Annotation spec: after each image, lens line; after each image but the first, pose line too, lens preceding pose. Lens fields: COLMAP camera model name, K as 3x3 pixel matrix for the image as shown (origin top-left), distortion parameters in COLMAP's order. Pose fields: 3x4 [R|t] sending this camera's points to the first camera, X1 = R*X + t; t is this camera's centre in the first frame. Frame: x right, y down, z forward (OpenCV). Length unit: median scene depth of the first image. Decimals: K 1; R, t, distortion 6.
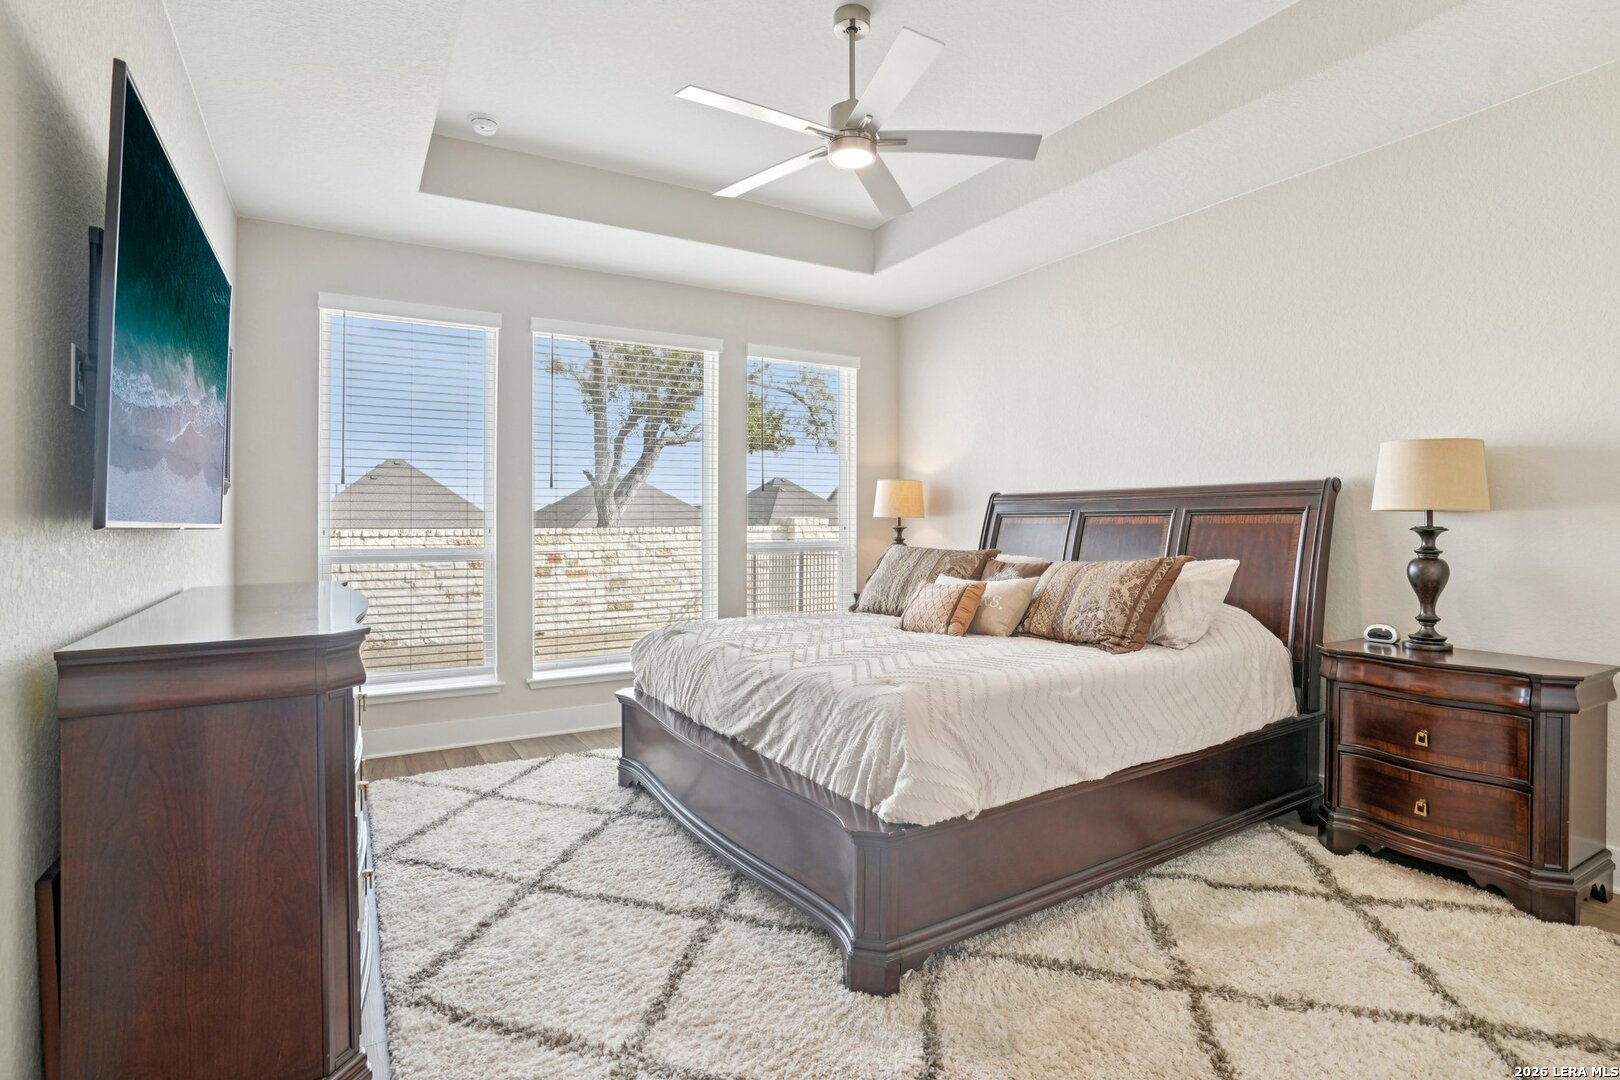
lens RADIAL K [[771.3, 0, 802.7], [0, 771.3, 536.6], [0, 0, 1]] dist [-0.003553, -0.000288]
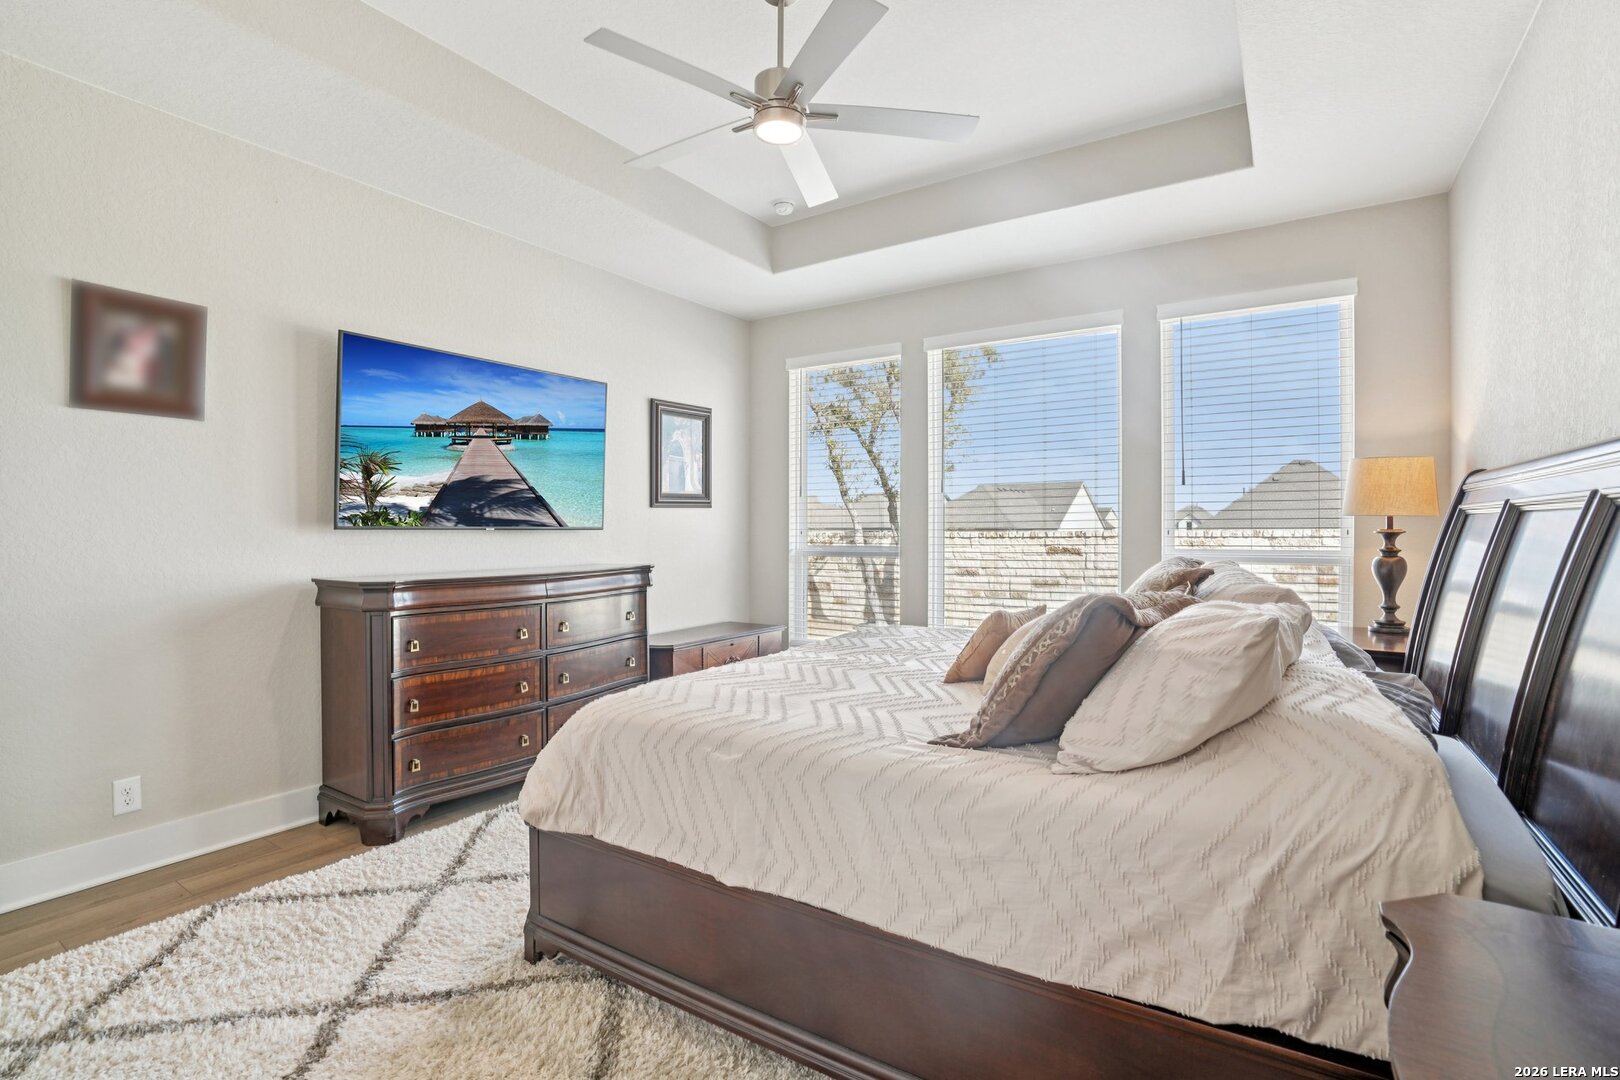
lens RADIAL K [[763.5, 0, 801.1], [0, 763.5, 527.2], [0, 0, 1]] dist [-0.059962, 0.030727]
pose [[0.424410, 0.001128, -0.905470, 0.661420], [-0.012437, 0.999912, -0.004584, -0.010081], [0.905385, 0.013207, 0.424386, 0.478712]]
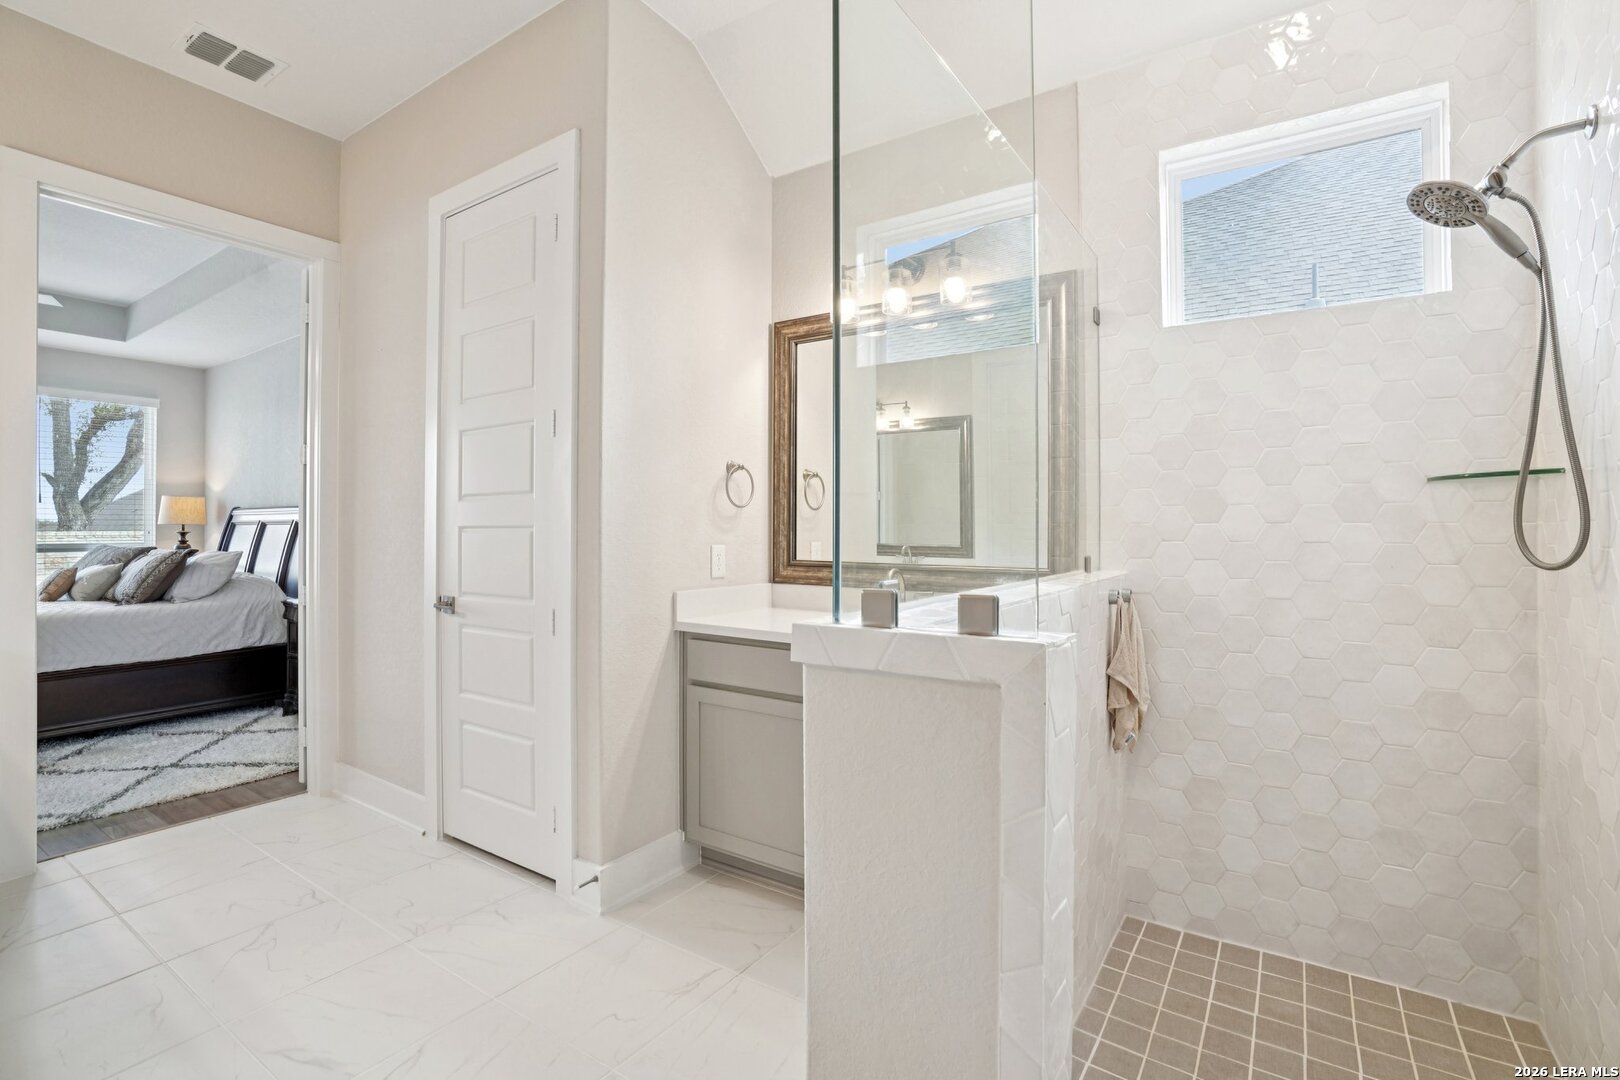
lens RADIAL K [[763.5, 0, 801.1], [0, 763.5, 527.2], [0, 0, 1]] dist [-0.059962, 0.030727]
pose [[0.921013, 0.000203, 0.389532, 0.847183], [0.006832, 0.999838, -0.016675, 0.011478], [-0.389472, 0.018019, 0.920862, -0.793029]]
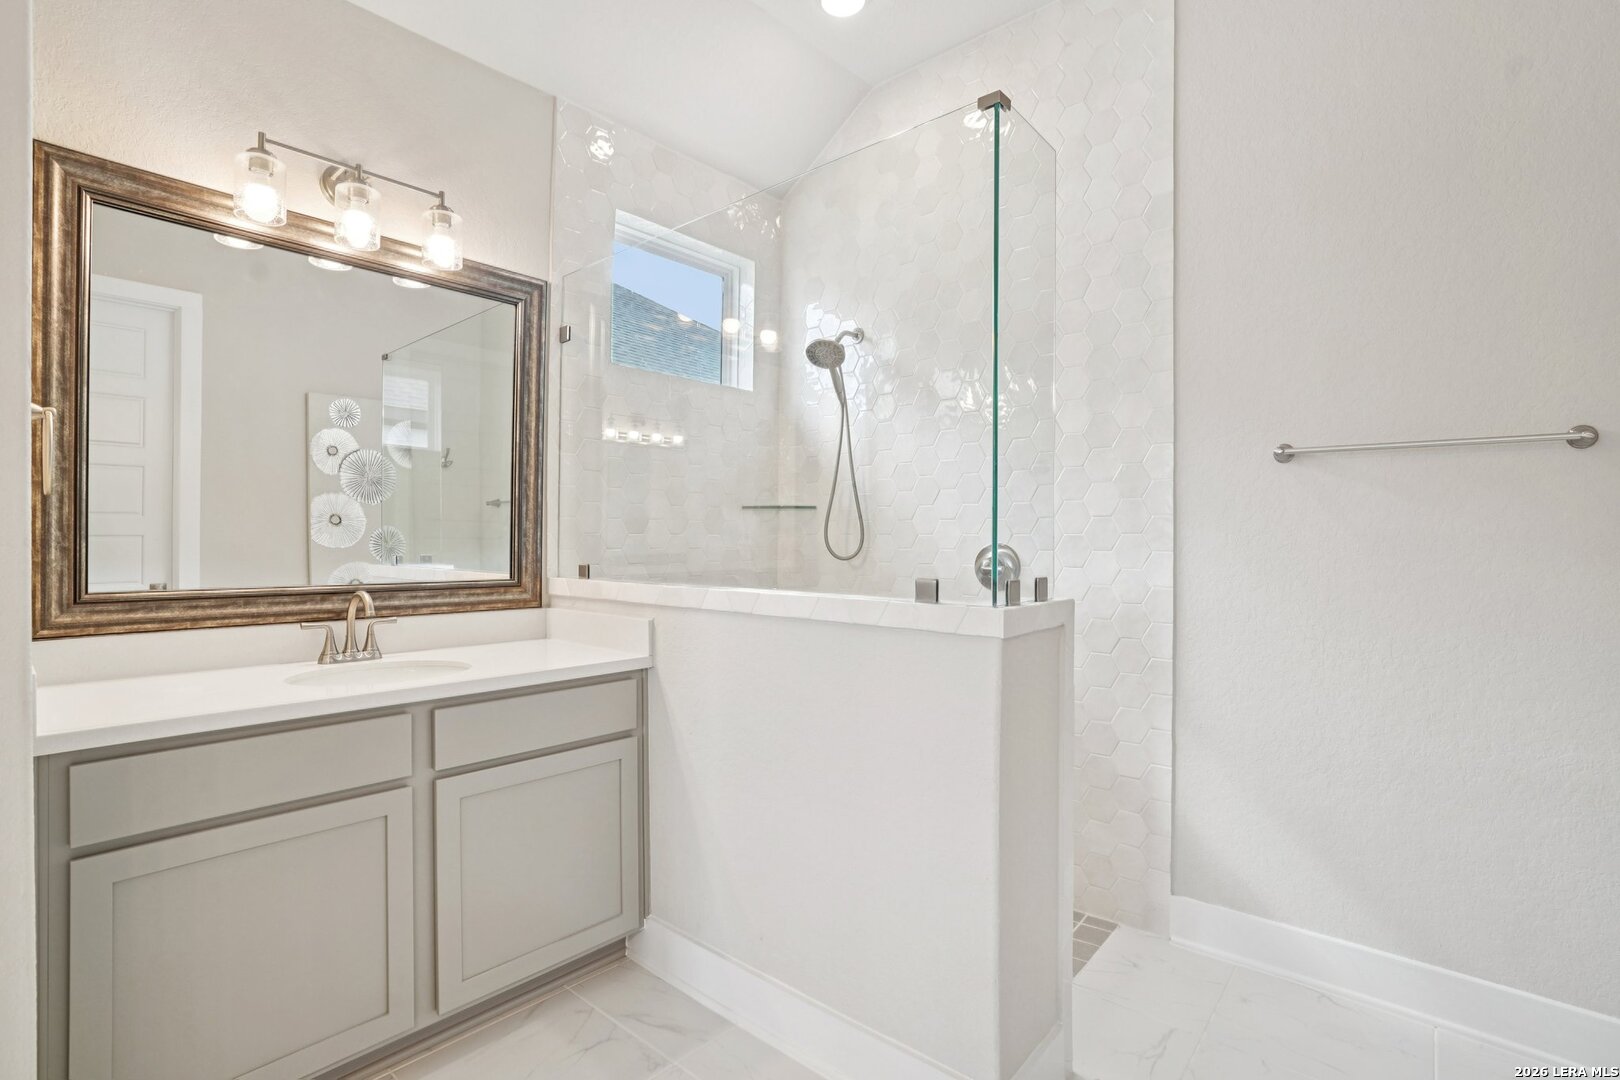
lens RADIAL K [[777.5, 0, 811.8], [0, 777.5, 538.1], [0, 0, 1]] dist [0.000215, 0.000050]
pose [[-0.256988, 0.001387, 0.966414, 0.592958], [0.014072, 0.999898, 0.002307, 0.004682], [-0.966312, 0.014192, -0.256981, -0.310257]]
